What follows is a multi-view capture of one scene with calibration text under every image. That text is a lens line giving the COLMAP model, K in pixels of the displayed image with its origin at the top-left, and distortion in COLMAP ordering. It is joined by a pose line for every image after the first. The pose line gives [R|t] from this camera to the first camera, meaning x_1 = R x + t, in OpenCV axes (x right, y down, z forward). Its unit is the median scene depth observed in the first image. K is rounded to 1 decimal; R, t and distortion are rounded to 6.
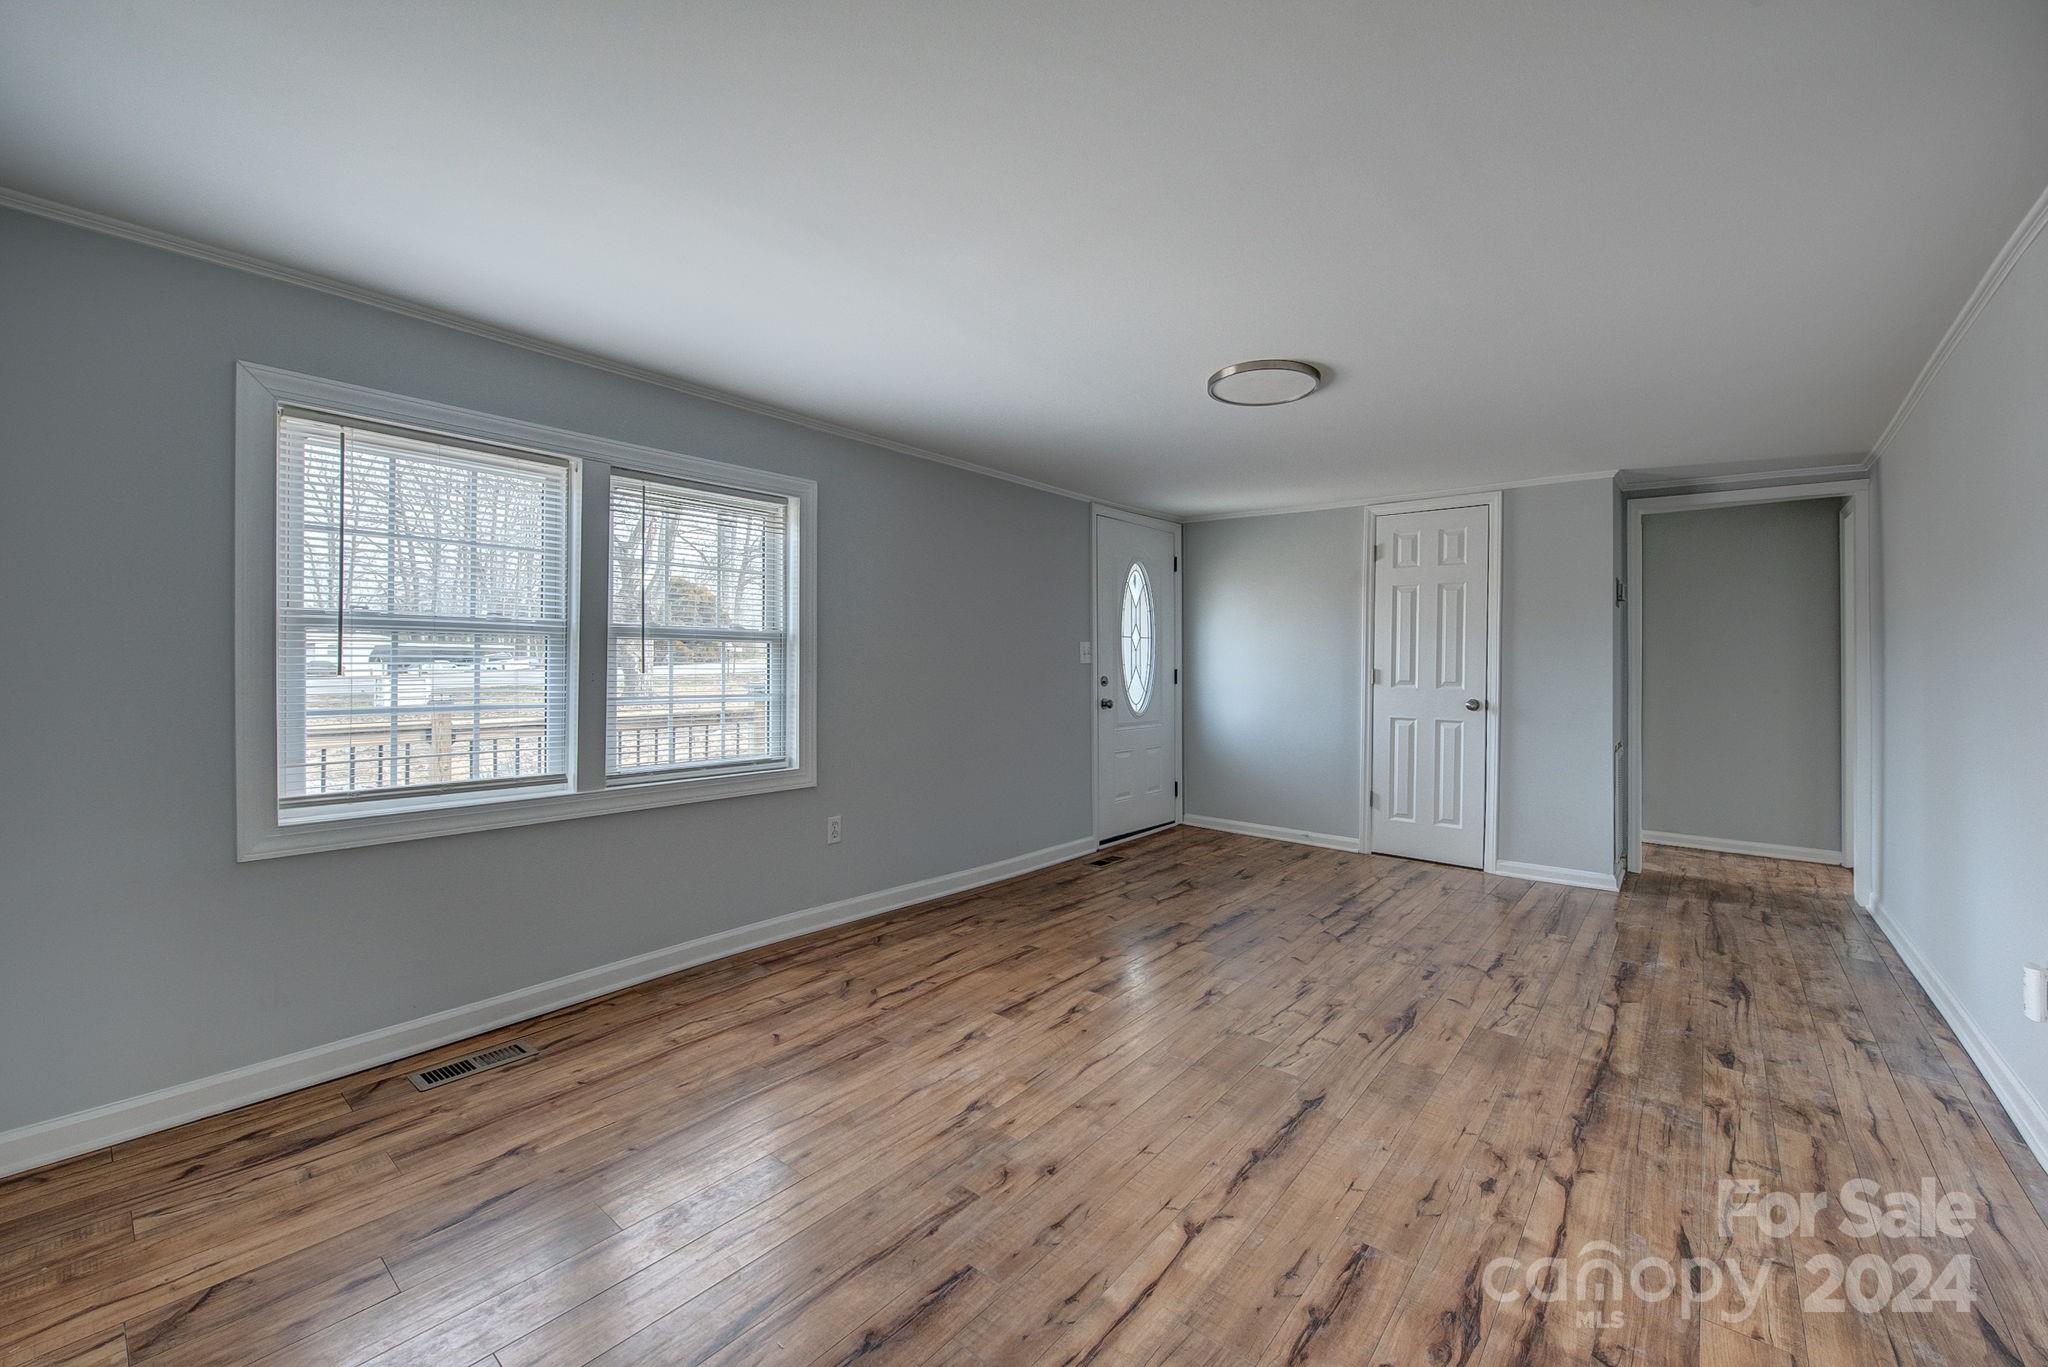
lens RADIAL K [[830.2, 0, 1015.3], [0, 830.2, 677.3], [0, 0, 1]] dist [0.000166, -0.000335]
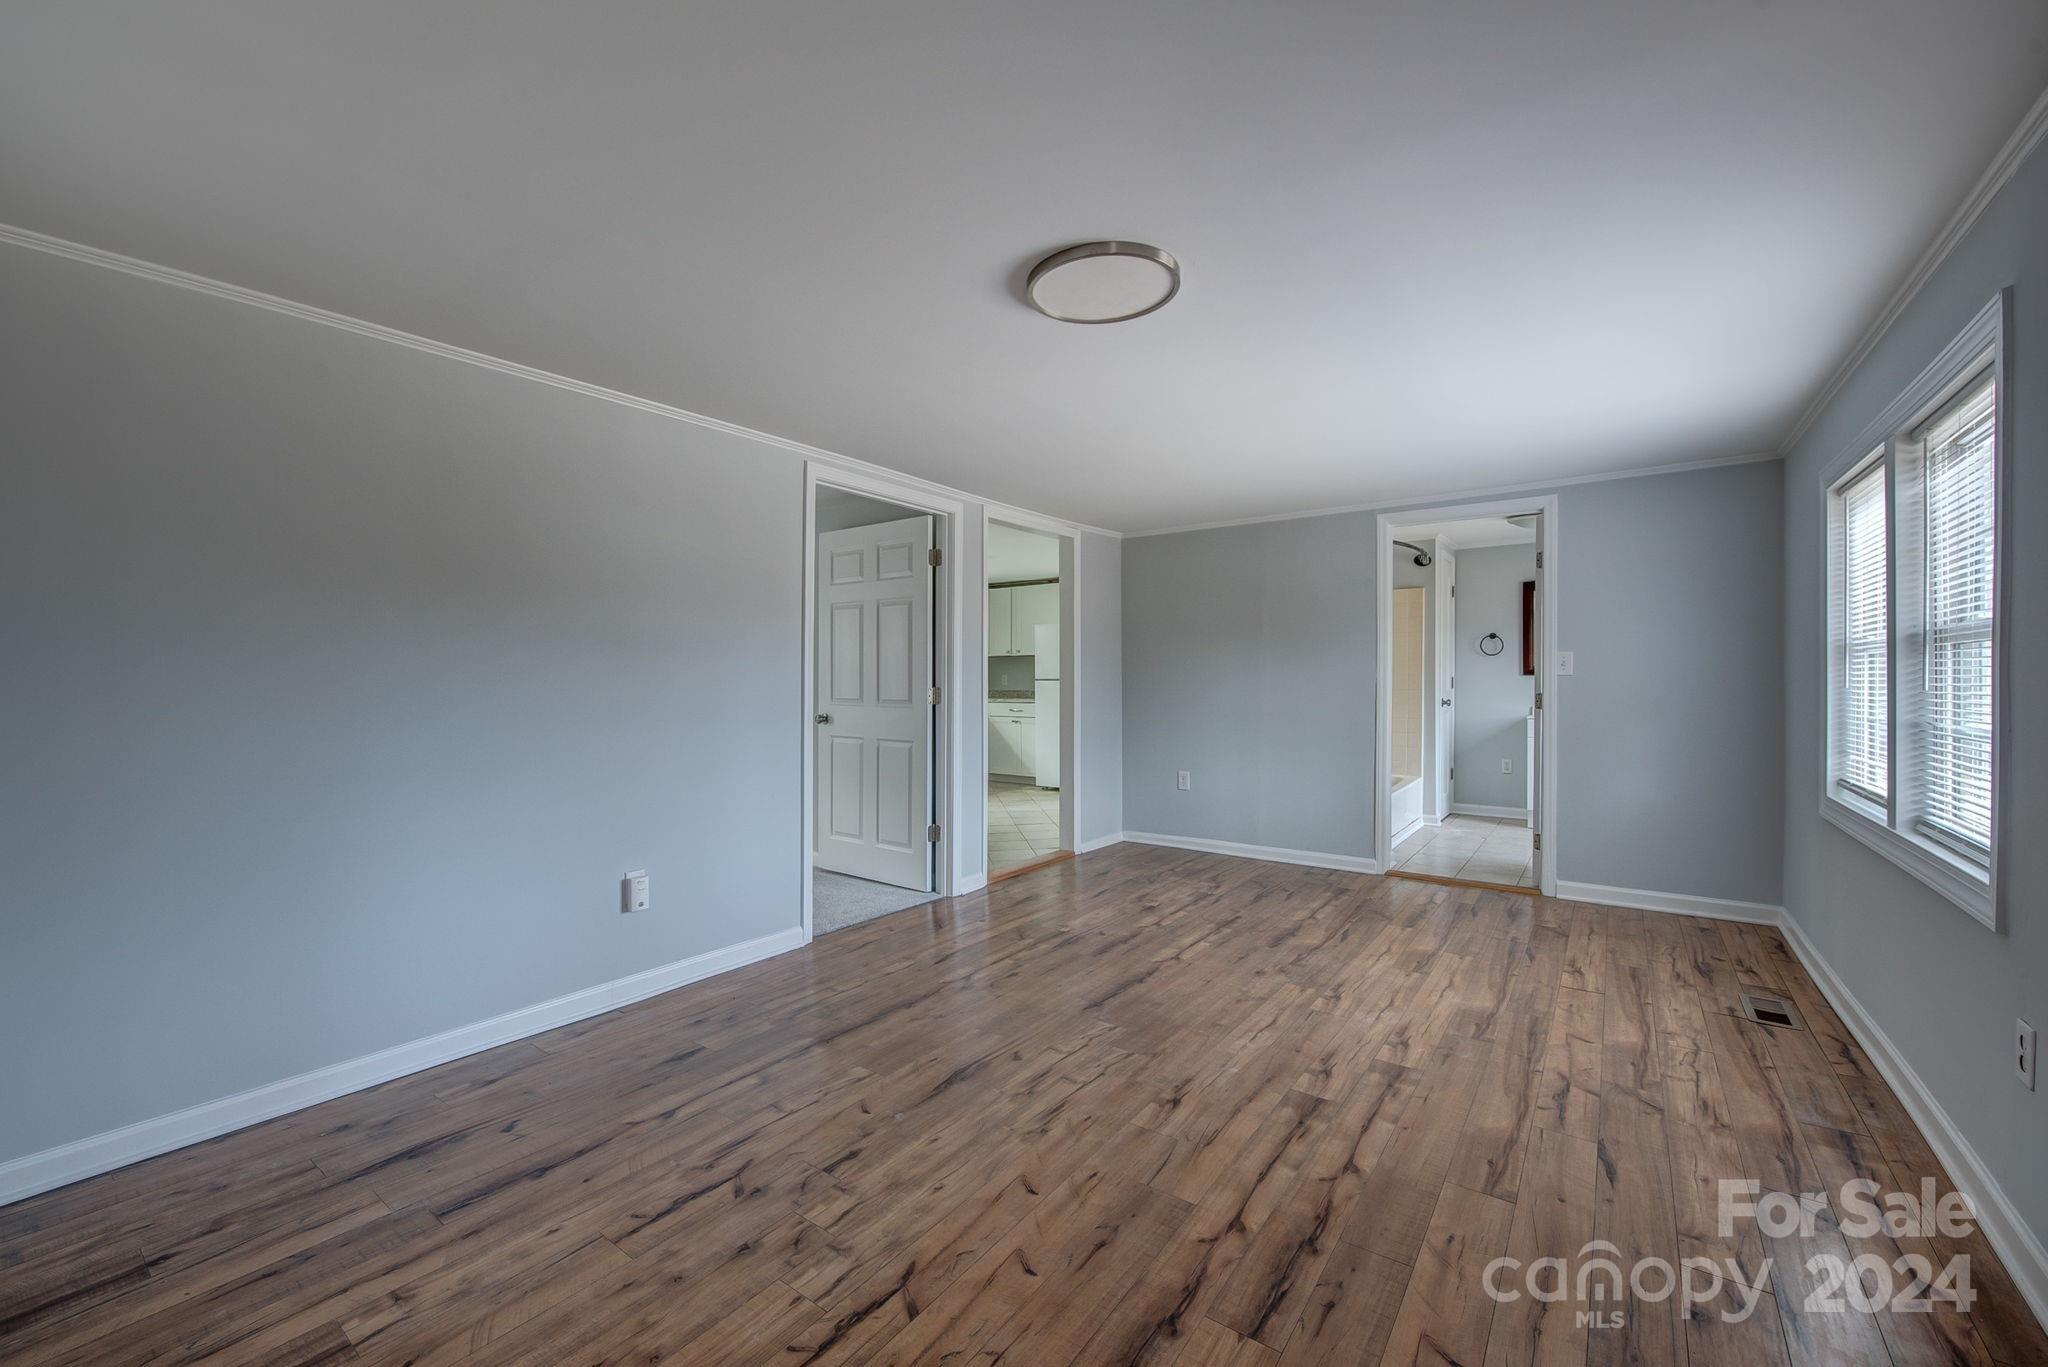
lens RADIAL K [[814.2, 0, 1029.5], [0, 814.2, 687.5], [0, 0, 1]] dist [-0.002318, -0.000607]
pose [[-0.996938, -0.000461, -0.078192, 0.459124], [-0.002071, 0.999787, 0.020512, -0.023553], [0.078166, 0.020612, -0.996727, 1.861411]]
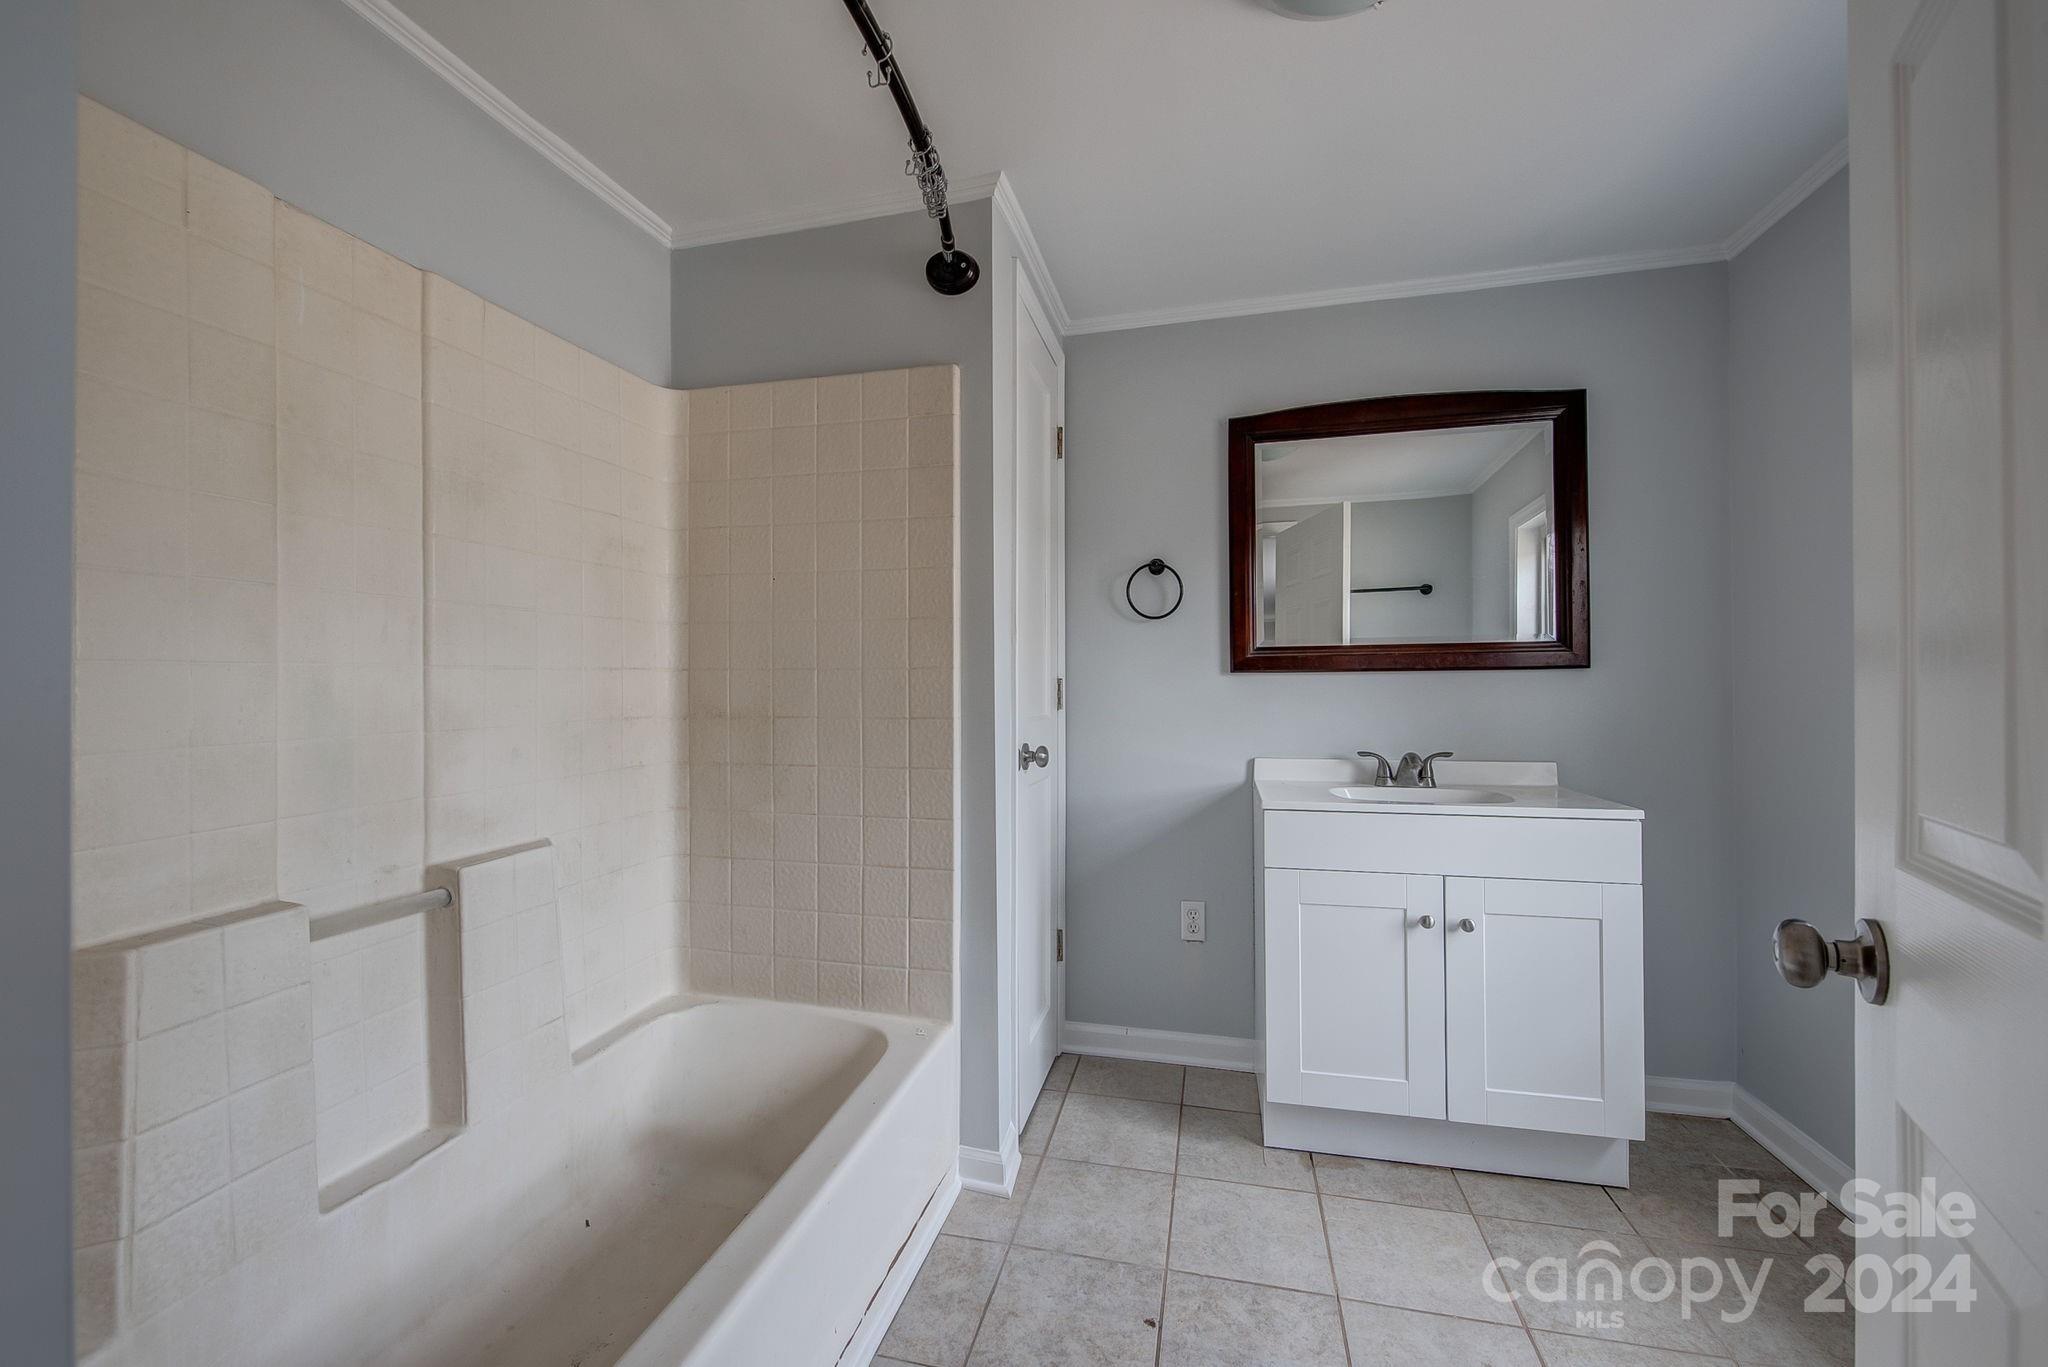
lens RADIAL K [[830.2, 0, 1015.3], [0, 830.2, 677.3], [0, 0, 1]] dist [0.000166, -0.000335]
pose [[-0.895316, -0.007103, -0.445375, -0.604152], [-0.005537, 0.999973, -0.004818, -0.001389], [0.445398, -0.001848, -0.895331, 0.232928]]
